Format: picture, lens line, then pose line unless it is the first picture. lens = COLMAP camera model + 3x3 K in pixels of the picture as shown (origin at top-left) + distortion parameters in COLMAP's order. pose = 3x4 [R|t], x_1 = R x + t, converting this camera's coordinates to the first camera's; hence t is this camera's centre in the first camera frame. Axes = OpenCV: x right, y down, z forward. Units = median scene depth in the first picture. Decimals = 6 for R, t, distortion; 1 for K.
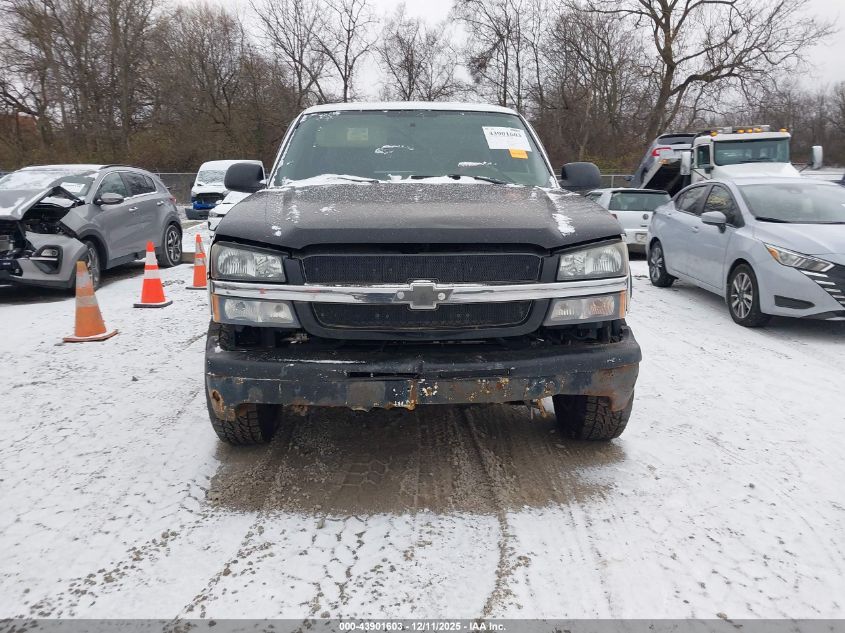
lens RADIAL K [[668.8, 0, 415.1], [0, 668.8, 276.2], [0, 0, 1]] dist [0.008817, 0.001356]
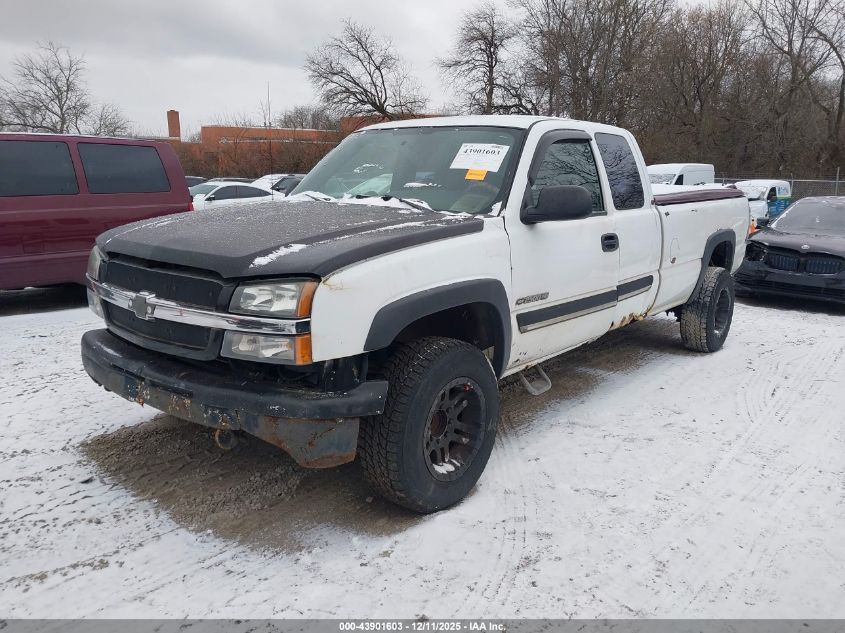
lens RADIAL K [[660.4, 0, 422.2], [0, 660.4, 301.9], [0, 0, 1]] dist [0.007567, -0.000638]
pose [[0.762333, 0.142104, -0.631391, 1.018465], [-0.121569, 0.989672, 0.075960, -0.113463], [0.635664, 0.018851, 0.771735, 0.445543]]
